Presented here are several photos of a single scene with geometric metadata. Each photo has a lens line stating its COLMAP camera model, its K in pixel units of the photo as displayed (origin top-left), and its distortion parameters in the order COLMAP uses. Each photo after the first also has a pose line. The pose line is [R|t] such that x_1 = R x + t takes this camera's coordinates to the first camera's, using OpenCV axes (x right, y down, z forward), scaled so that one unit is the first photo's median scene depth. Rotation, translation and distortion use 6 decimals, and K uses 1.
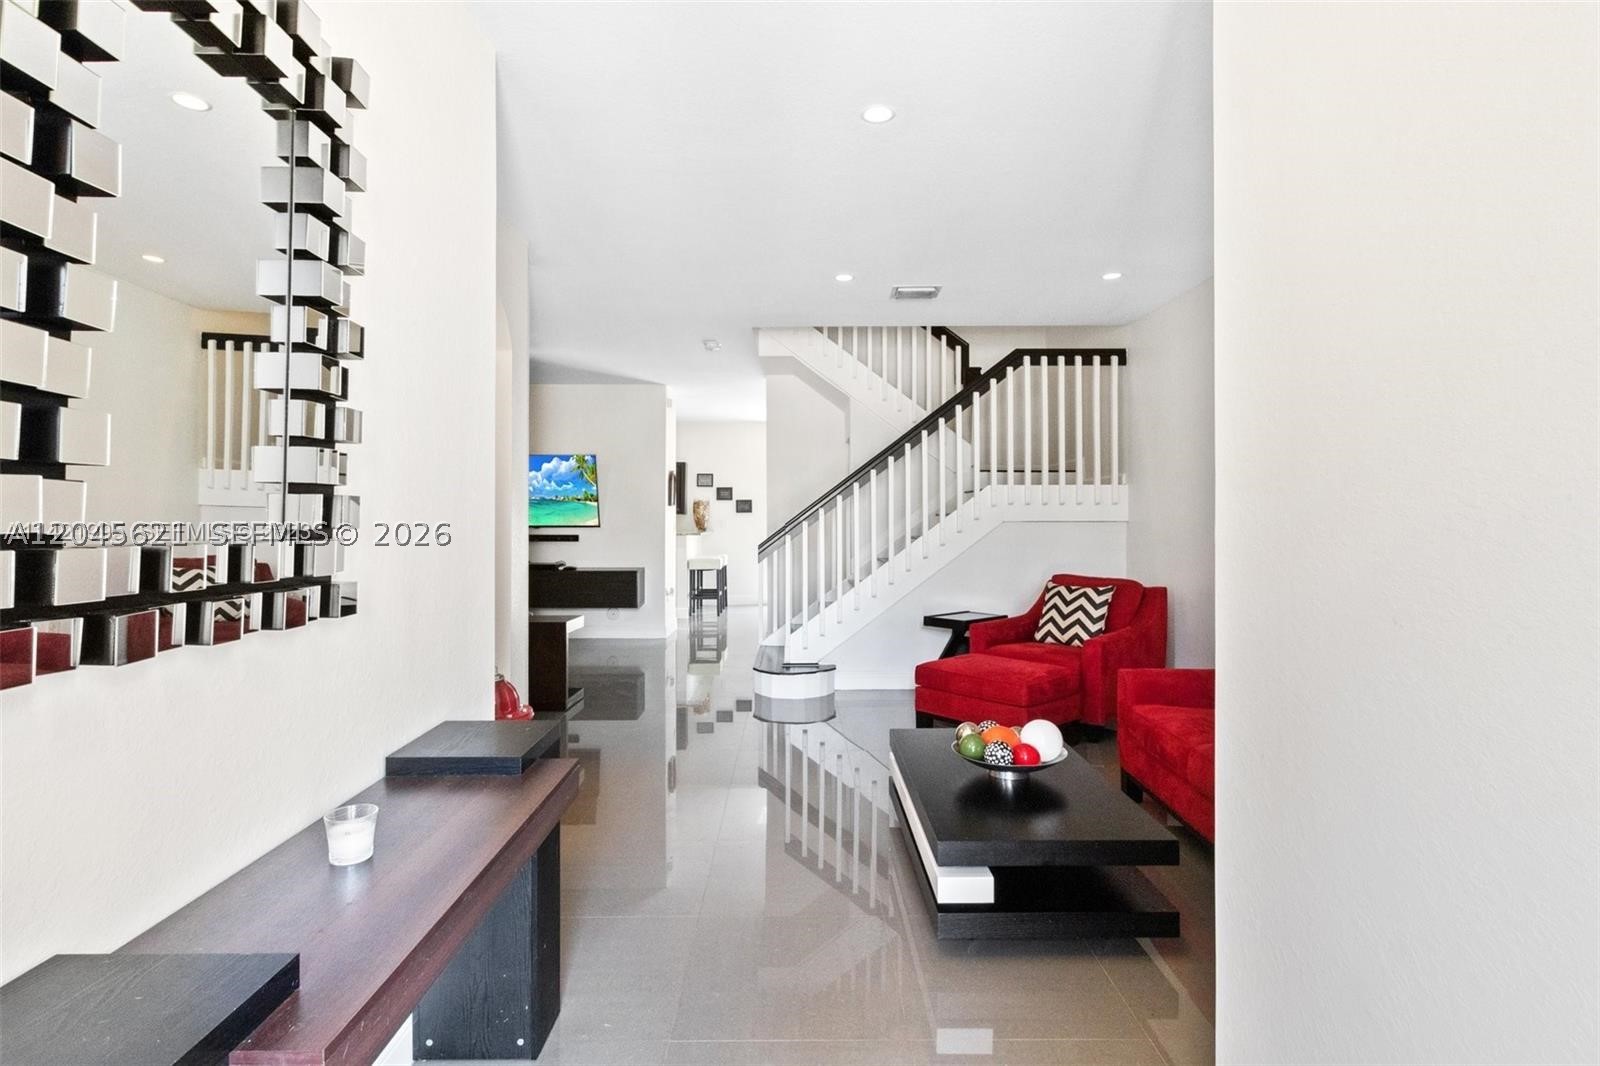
lens RADIAL K [[734.4, 0, 802.7], [0, 734.4, 537.3], [0, 0, 1]] dist [0.004766, -0.004628]
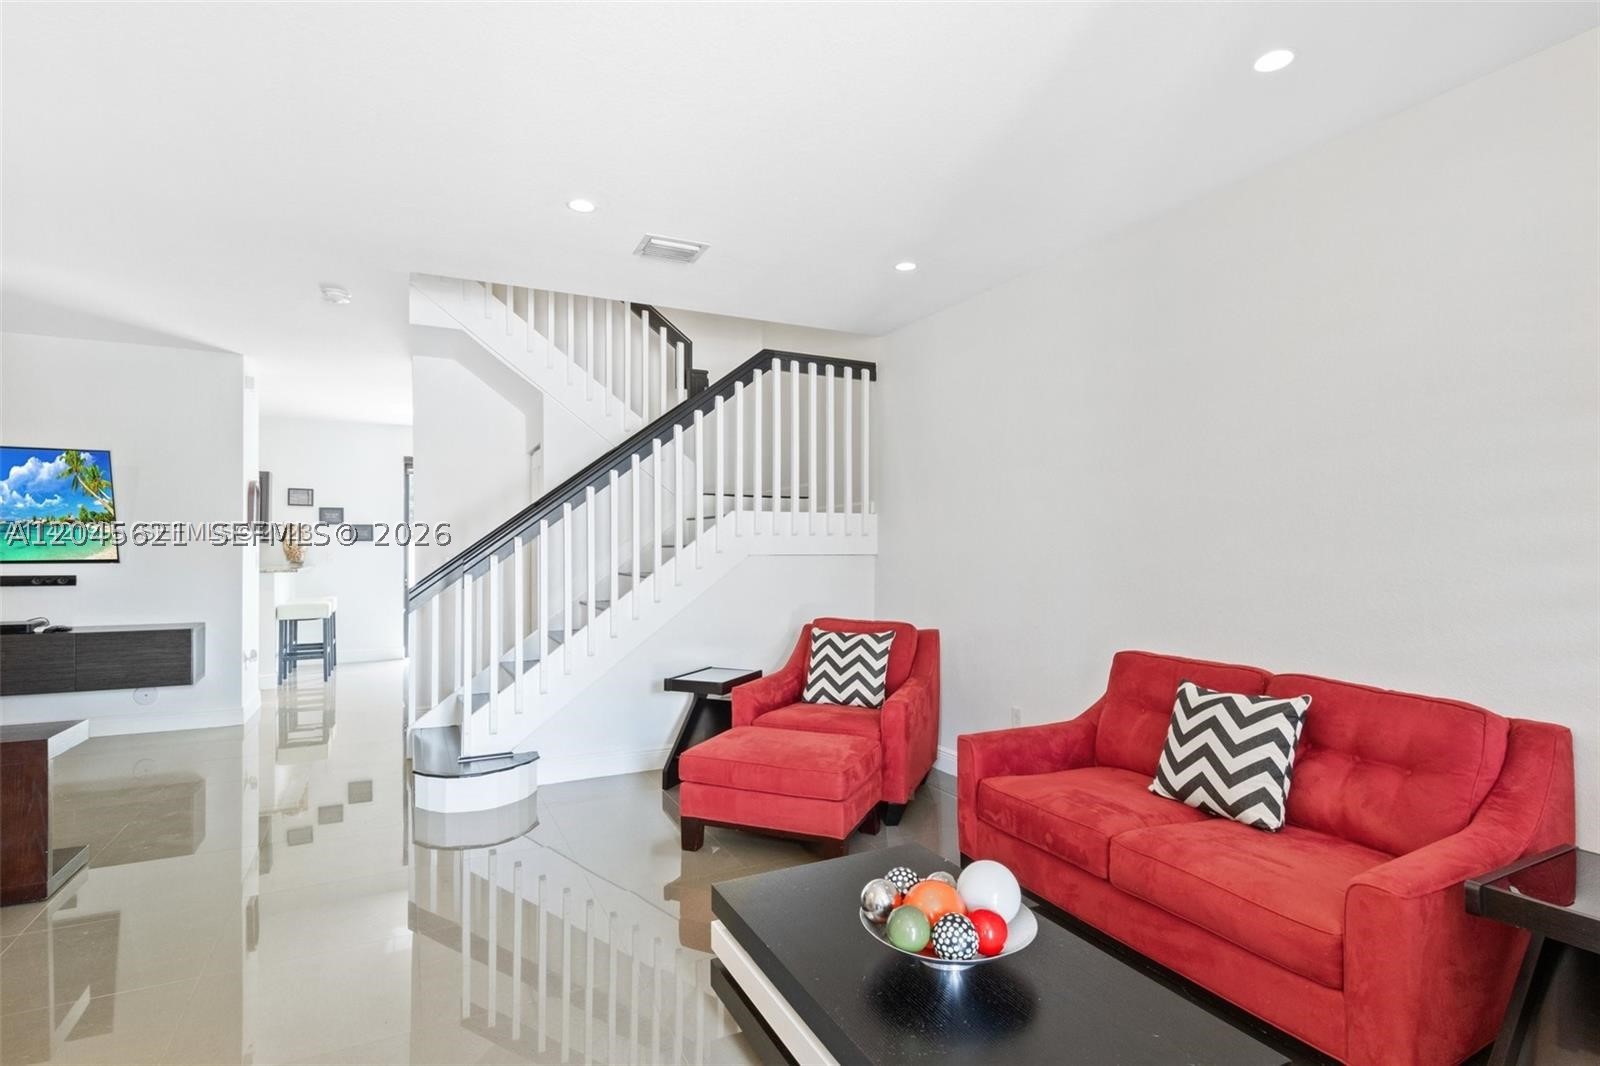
lens RADIAL K [[761.4, 0, 785.2], [0, 761.4, 553.8], [0, 0, 1]] dist [0.012140, -0.000730]
pose [[0.900623, -0.003239, 0.434589, -0.055988], [0.010174, 0.999855, -0.013630, -0.009807], [-0.434482, 0.016697, 0.900526, 0.182184]]
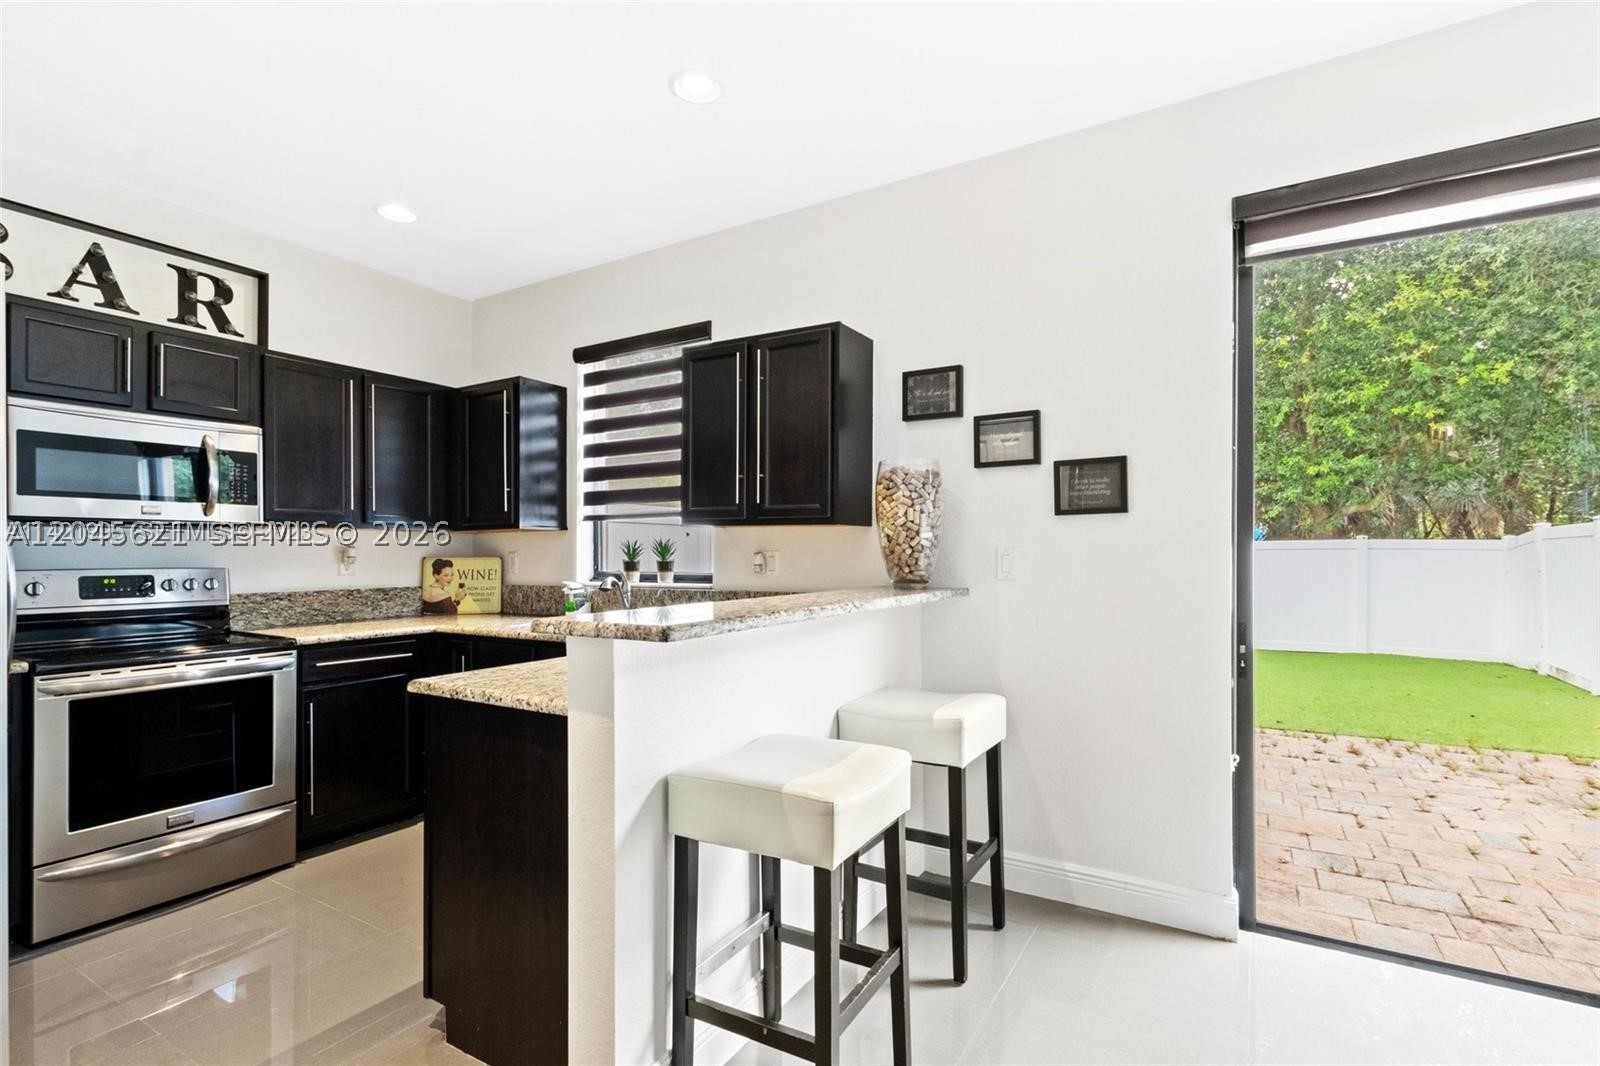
lens RADIAL K [[761.4, 0, 785.2], [0, 761.4, 553.8], [0, 0, 1]] dist [0.012140, -0.000730]
pose [[0.844442, -0.005272, -0.535621, -0.065998], [-0.010061, 0.999619, -0.025701, -0.027601], [0.535553, 0.027092, 0.844067, 1.495221]]
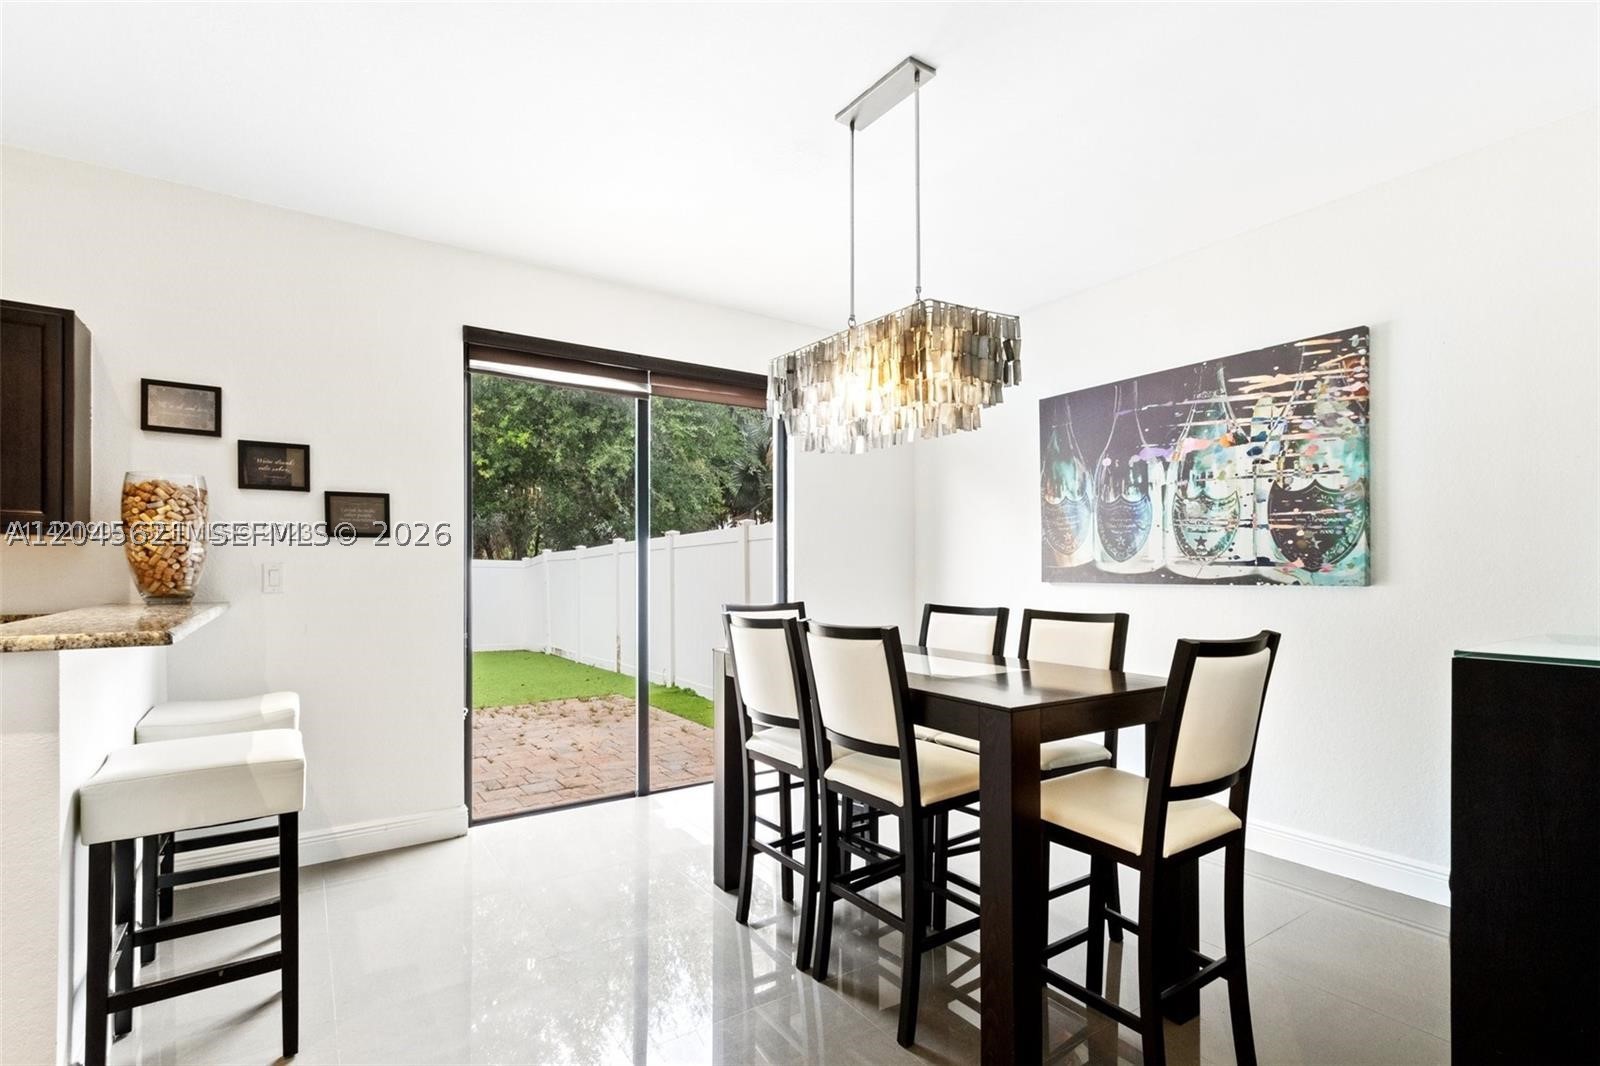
lens RADIAL K [[775.7, 0, 809.4], [0, 775.7, 574.9], [0, 0, 1]] dist [0.002417, 0.000107]
pose [[0.839797, -0.003419, 0.542890, -0.192491], [0.014788, 0.999753, -0.016580, -0.022654], [-0.542699, 0.021952, 0.839640, 1.307690]]
